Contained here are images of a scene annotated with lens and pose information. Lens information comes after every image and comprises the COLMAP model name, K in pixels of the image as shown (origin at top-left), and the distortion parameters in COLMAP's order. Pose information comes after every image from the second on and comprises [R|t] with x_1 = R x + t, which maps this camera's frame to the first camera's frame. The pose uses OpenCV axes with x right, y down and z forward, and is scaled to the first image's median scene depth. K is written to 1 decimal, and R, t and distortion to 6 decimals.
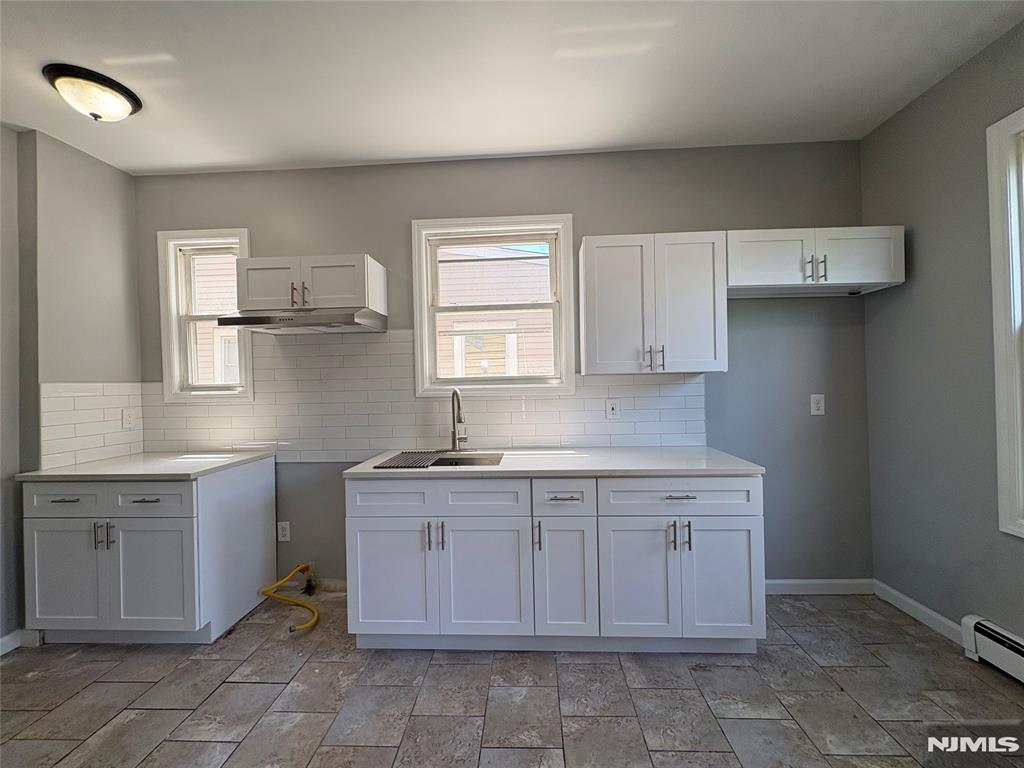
lens RADIAL K [[408.9, 0, 512.0], [0, 408.9, 384.0], [0, 0, 1]] dist [0.001470, -0.000150]
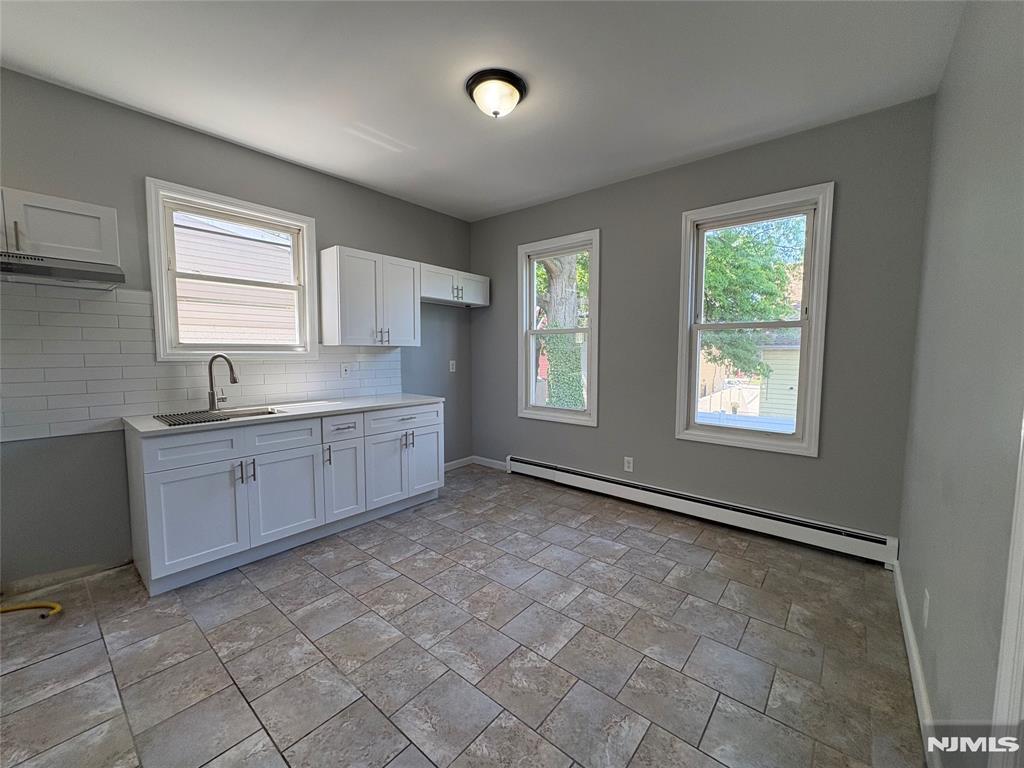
lens RADIAL K [[408.9, 0, 512.0], [0, 408.9, 384.0], [0, 0, 1]] dist [0.001470, -0.000150]
pose [[0.605368, -0.040217, 0.794929, -0.611551], [-0.016304, 0.997887, 0.062901, 0.012509], [-0.795779, -0.051039, 0.603433, -0.345168]]
